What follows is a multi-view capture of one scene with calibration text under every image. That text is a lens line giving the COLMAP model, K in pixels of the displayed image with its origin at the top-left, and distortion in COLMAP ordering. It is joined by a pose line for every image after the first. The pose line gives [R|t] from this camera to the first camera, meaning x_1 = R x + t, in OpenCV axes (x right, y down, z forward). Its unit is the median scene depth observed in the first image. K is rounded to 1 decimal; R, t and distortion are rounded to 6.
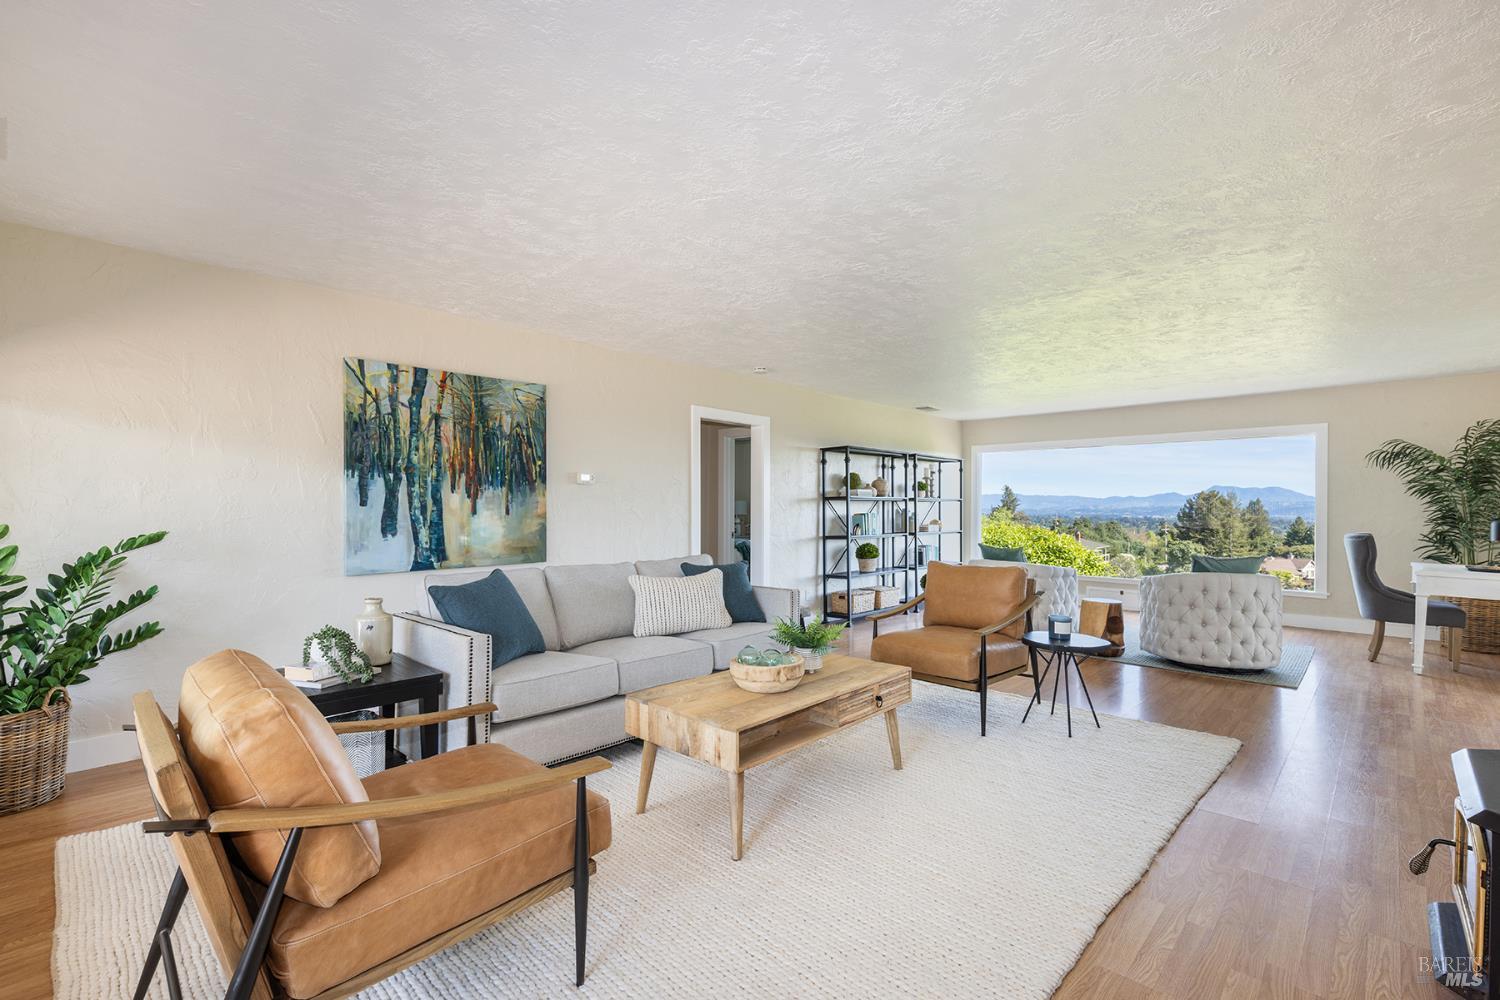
lens RADIAL K [[678.9, 0, 748.9], [0, 678.9, 503.3], [0, 0, 1]] dist [0.022579, 0.001115]
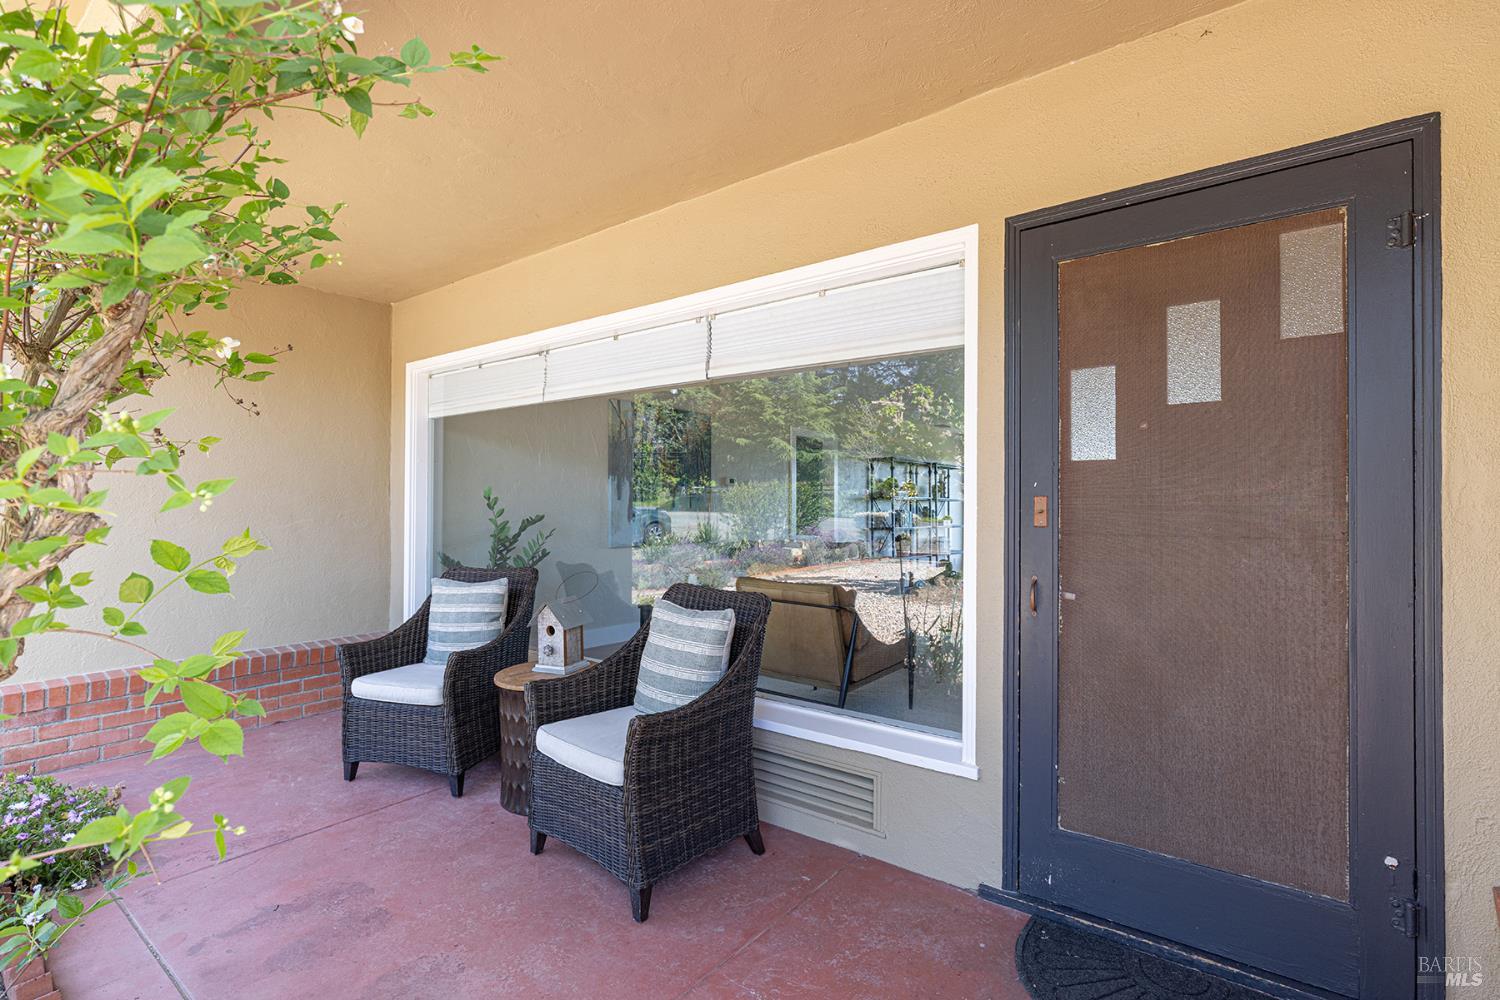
lens RADIAL K [[721.3, 0, 754.6], [0, 721.3, 501.8], [0, 0, 1]] dist [0.002517, 0.000070]
pose [[0.994419, 0.007158, 0.105263, -0.401951], [-0.006948, 0.999973, -0.002362, 0.007309], [-0.105277, 0.001618, 0.994442, -0.506791]]
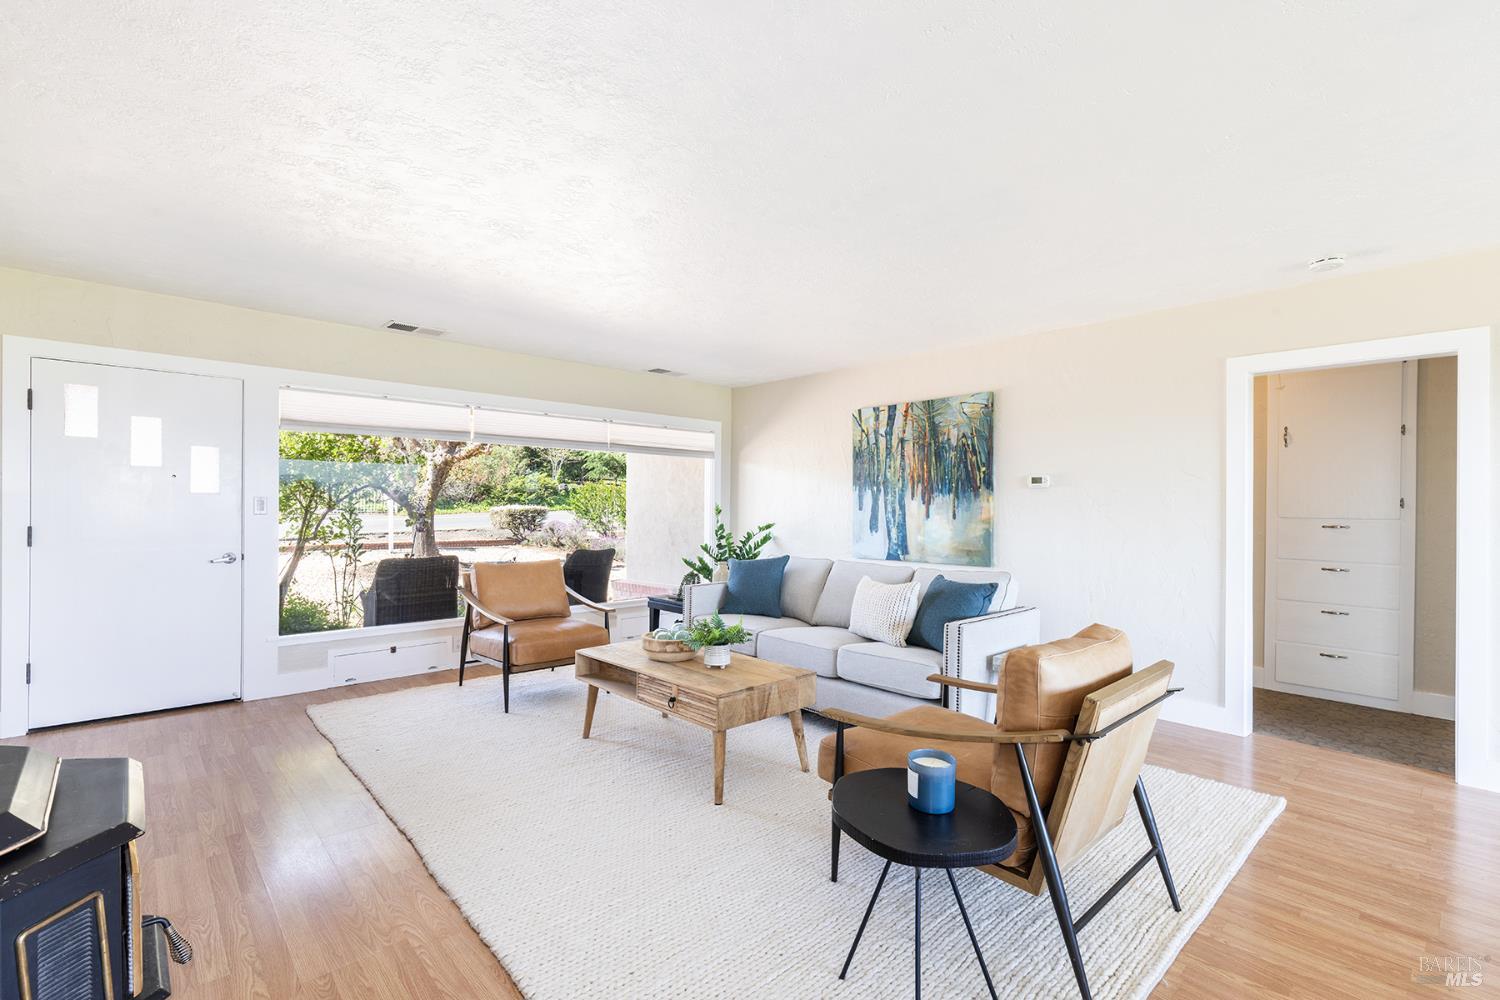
lens RADIAL K [[678.9, 0, 756.1], [0, 678.9, 495.1], [0, 0, 1]] dist [0.022579, 0.001115]
pose [[-0.063100, -0.020209, -0.997803, 0.805877], [-0.004133, 0.999792, -0.019988, 0.001271], [0.997999, 0.002862, -0.063170, 0.797265]]
